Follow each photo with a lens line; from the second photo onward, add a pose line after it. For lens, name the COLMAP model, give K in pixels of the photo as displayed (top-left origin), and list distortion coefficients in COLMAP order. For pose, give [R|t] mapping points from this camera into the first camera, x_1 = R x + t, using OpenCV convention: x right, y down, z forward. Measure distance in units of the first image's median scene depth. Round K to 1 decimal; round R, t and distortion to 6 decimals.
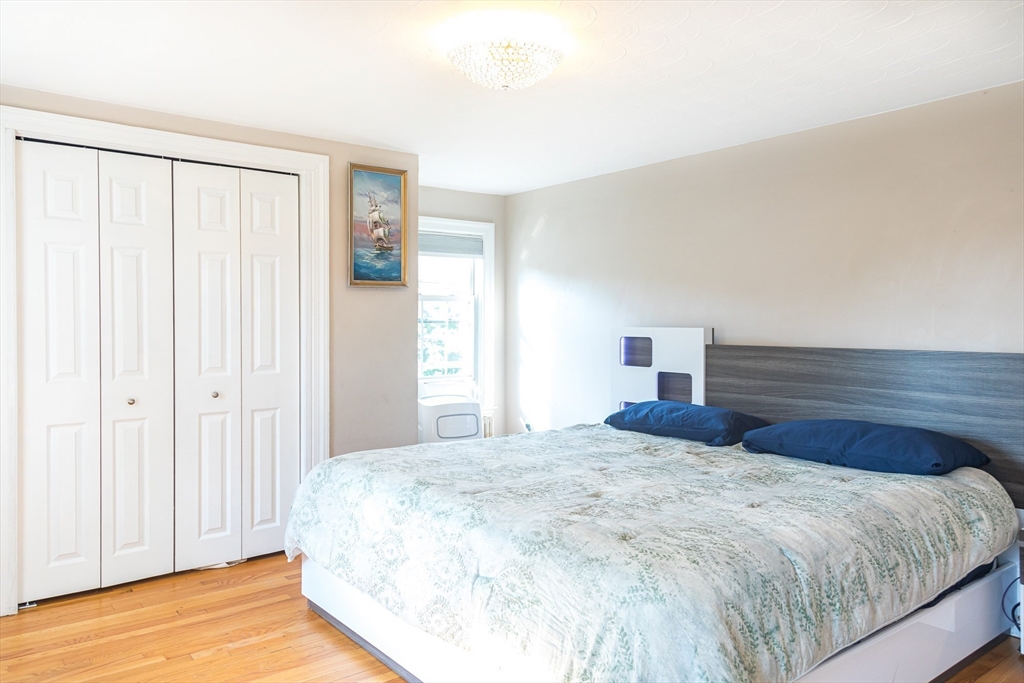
lens RADIAL K [[722.3, 0, 511.3], [0, 722.3, 319.4], [0, 0, 1]] dist [0.005515, 0.001647]
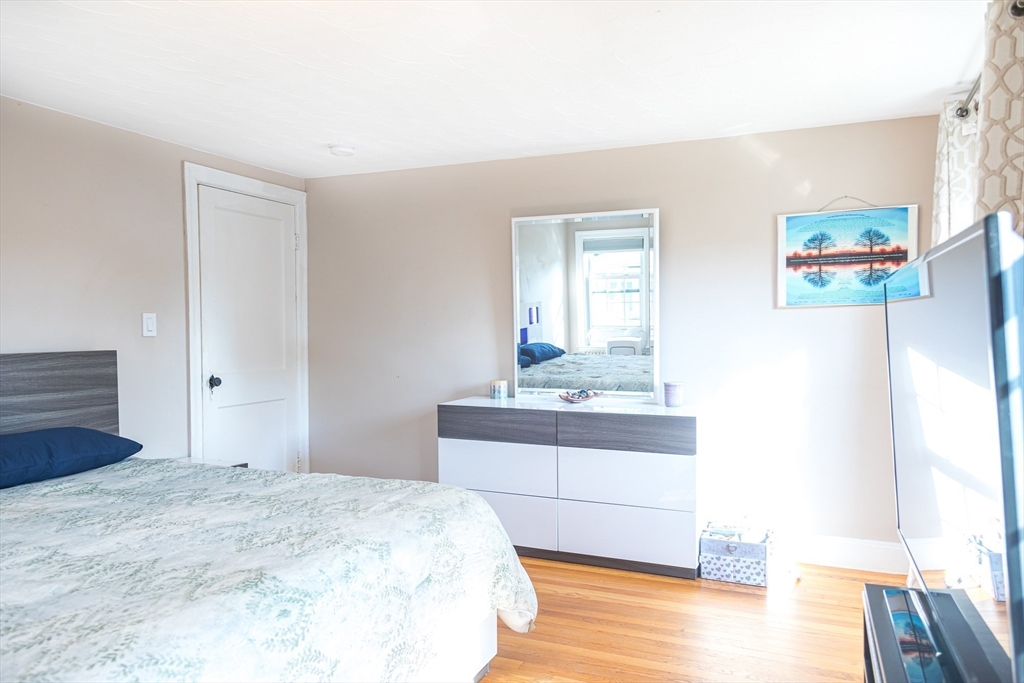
lens RADIAL K [[704.5, 0, 514.3], [0, 704.5, 354.7], [0, 0, 1]] dist [0.004589, 0.001363]
pose [[-0.481248, -0.032495, 0.875982, -0.459965], [-0.002782, 0.999364, 0.035544, 0.006769], [-0.876580, 0.014668, -0.481032, 0.670050]]
